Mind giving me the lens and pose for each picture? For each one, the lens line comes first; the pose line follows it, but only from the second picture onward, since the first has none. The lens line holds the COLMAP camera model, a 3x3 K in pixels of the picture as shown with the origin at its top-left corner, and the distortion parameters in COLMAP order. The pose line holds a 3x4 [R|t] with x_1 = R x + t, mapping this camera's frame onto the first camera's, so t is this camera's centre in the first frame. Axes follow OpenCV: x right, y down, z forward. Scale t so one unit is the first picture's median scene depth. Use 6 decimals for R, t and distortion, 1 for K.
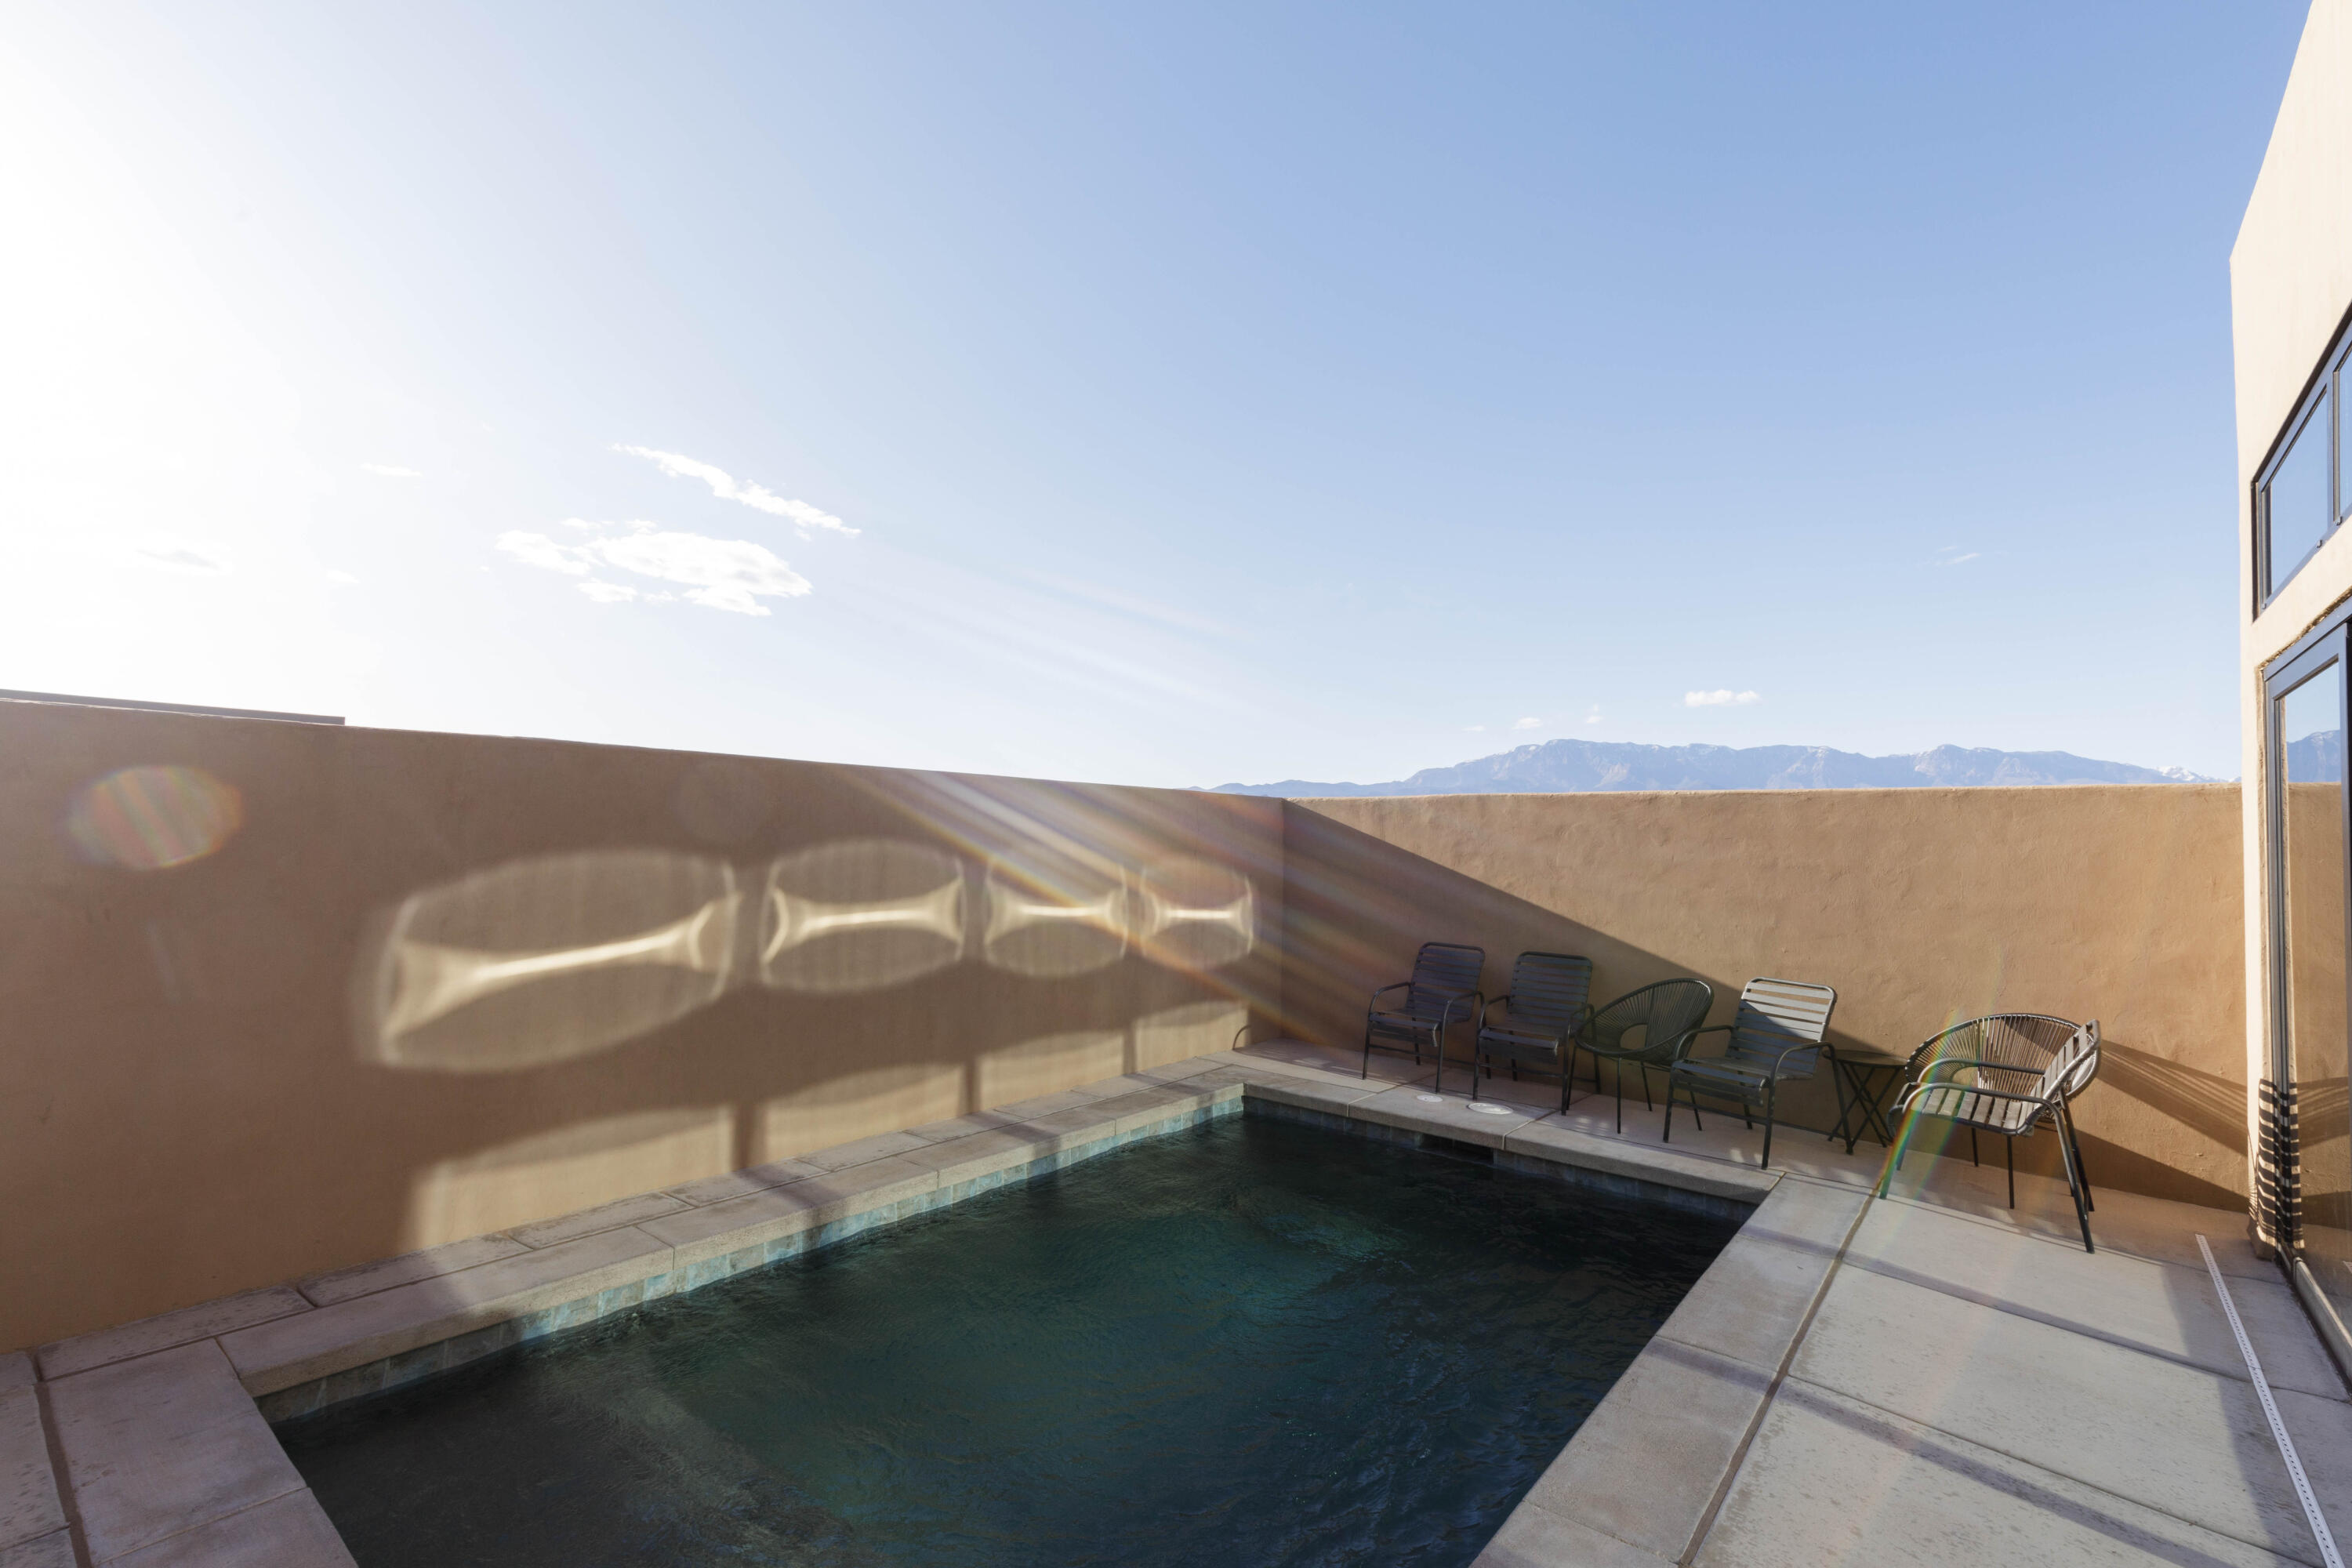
lens RADIAL K [[1065.3, 0, 1148.0], [0, 1065.3, 781.3], [0, 0, 1]] dist [0.012898, -0.002170]
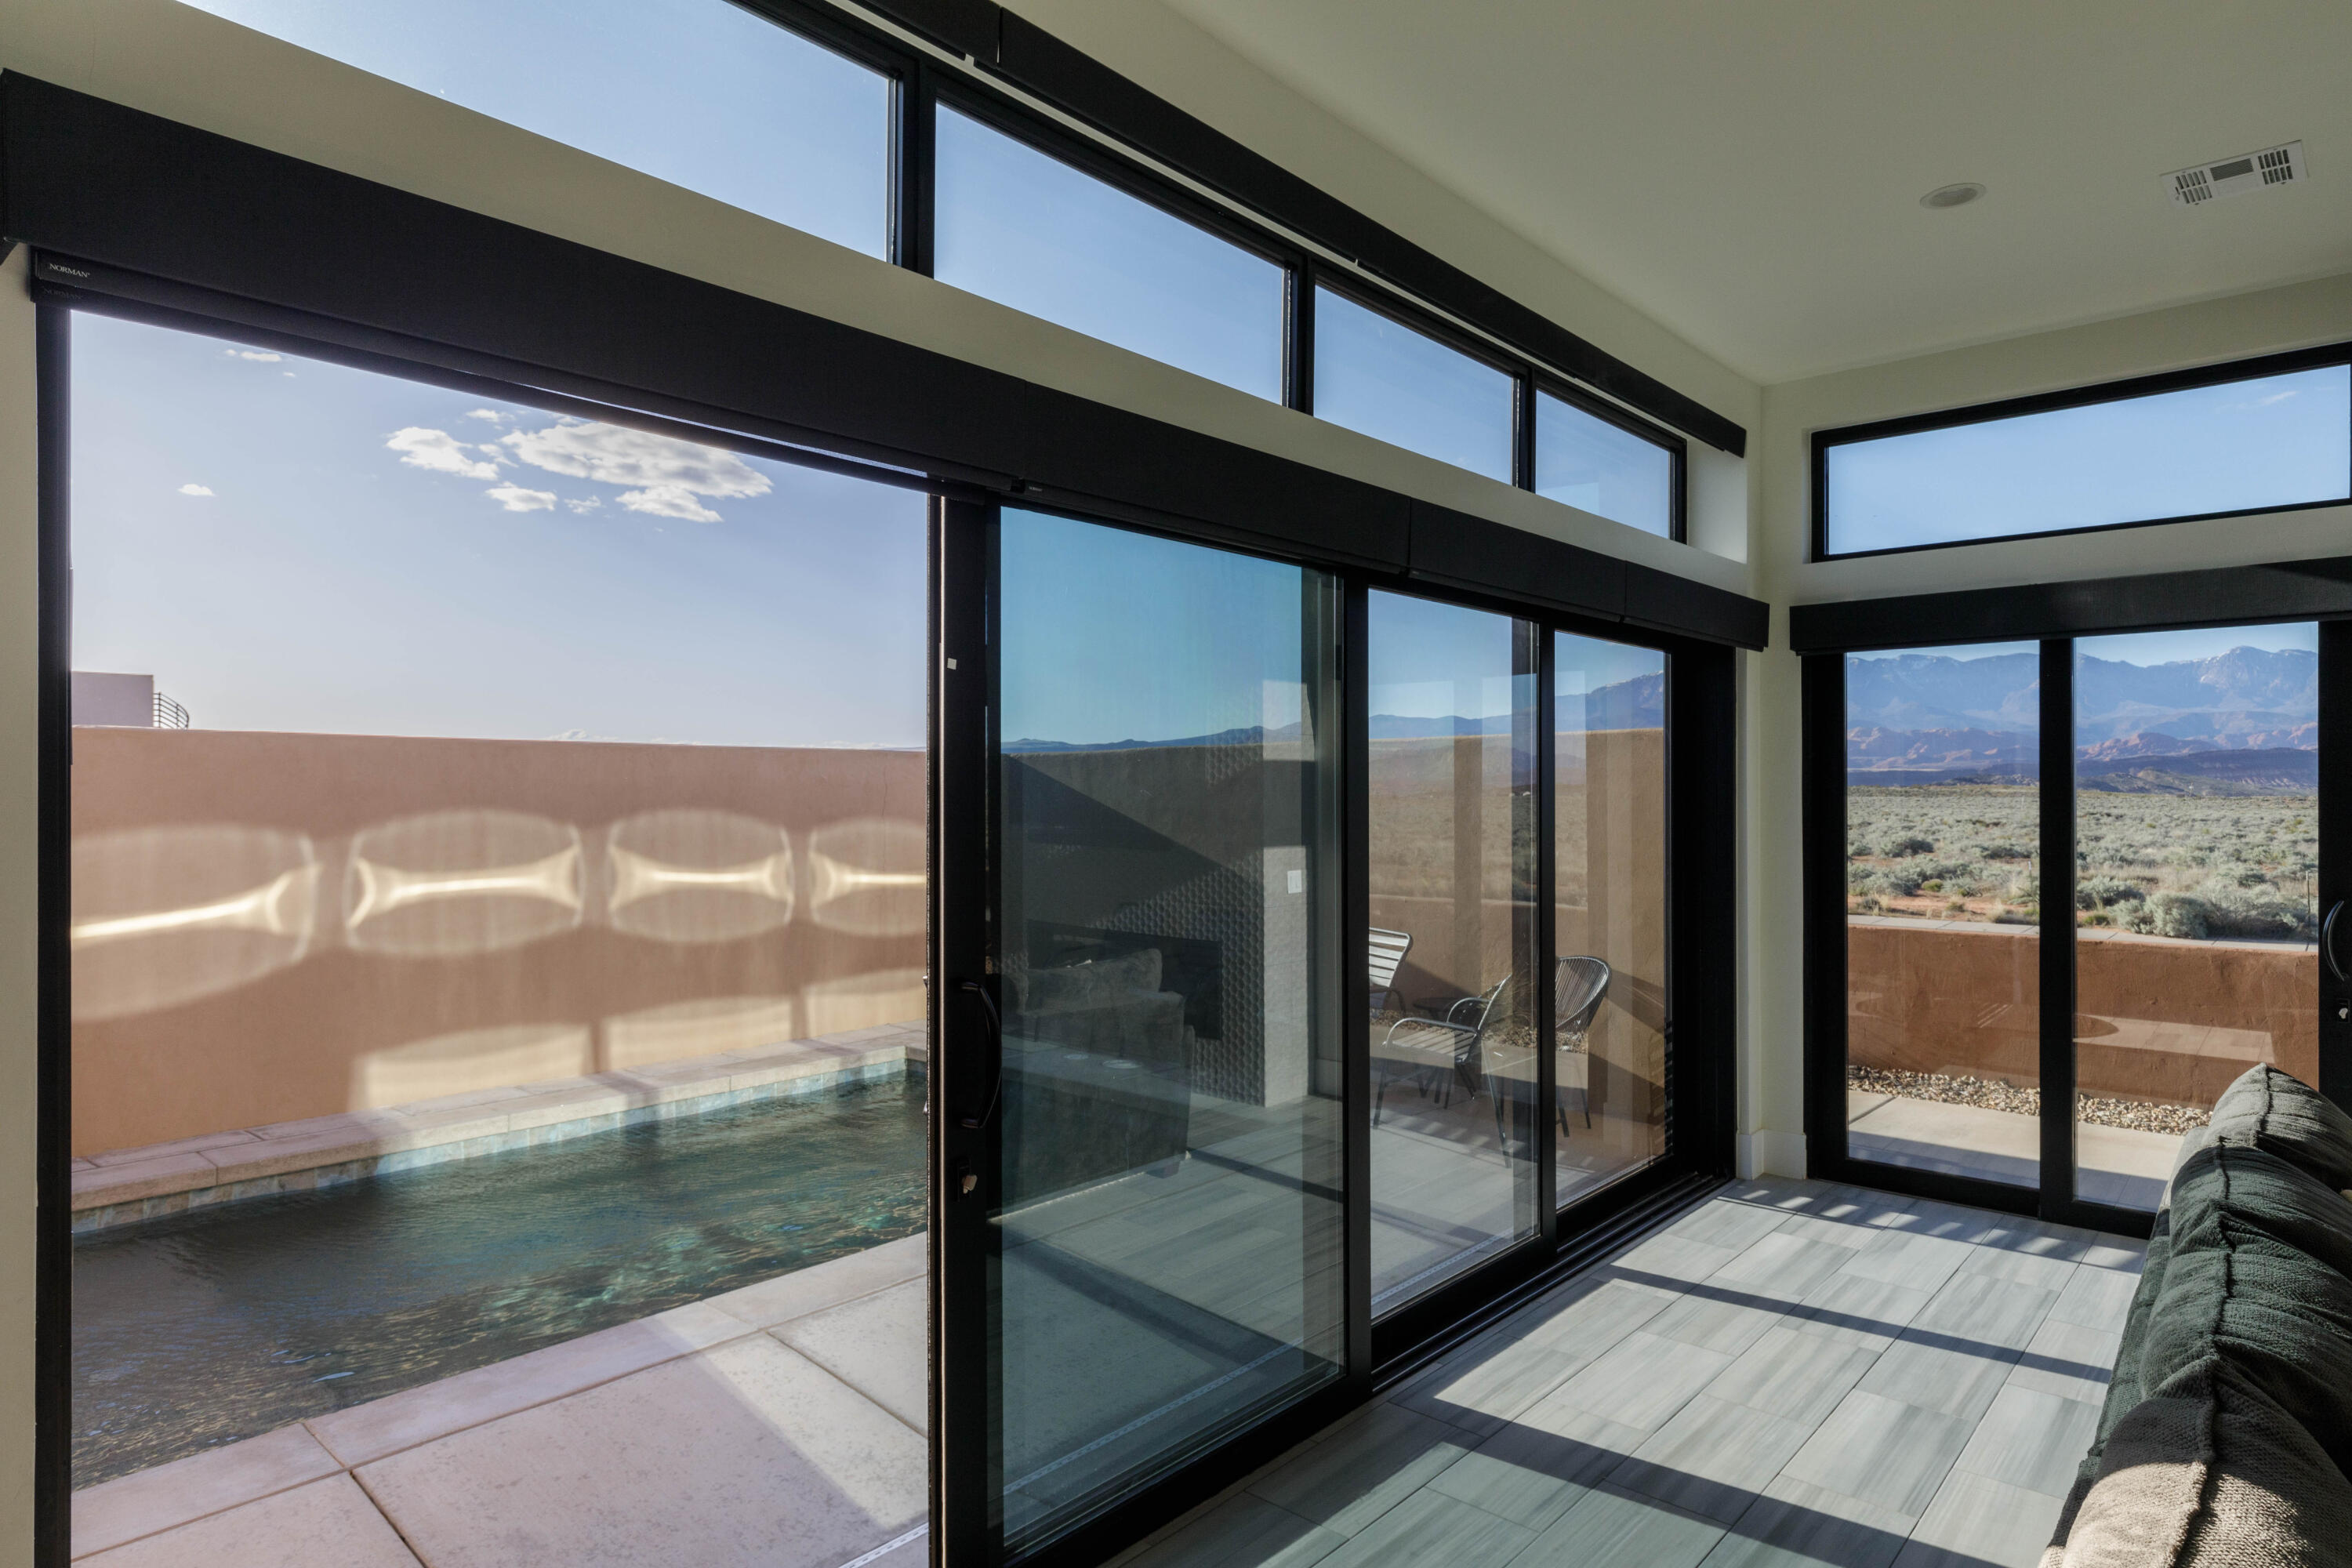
lens RADIAL K [[1364.9, 0, 1167.8], [0, 1364.9, 782.9], [0, 0, 1]] dist [-0.007716, 0.002072]
pose [[0.998870, -0.021310, -0.042487, 0.436288], [0.023286, 0.998645, 0.046546, -0.017091], [0.041438, -0.047483, 0.998012, -0.274020]]
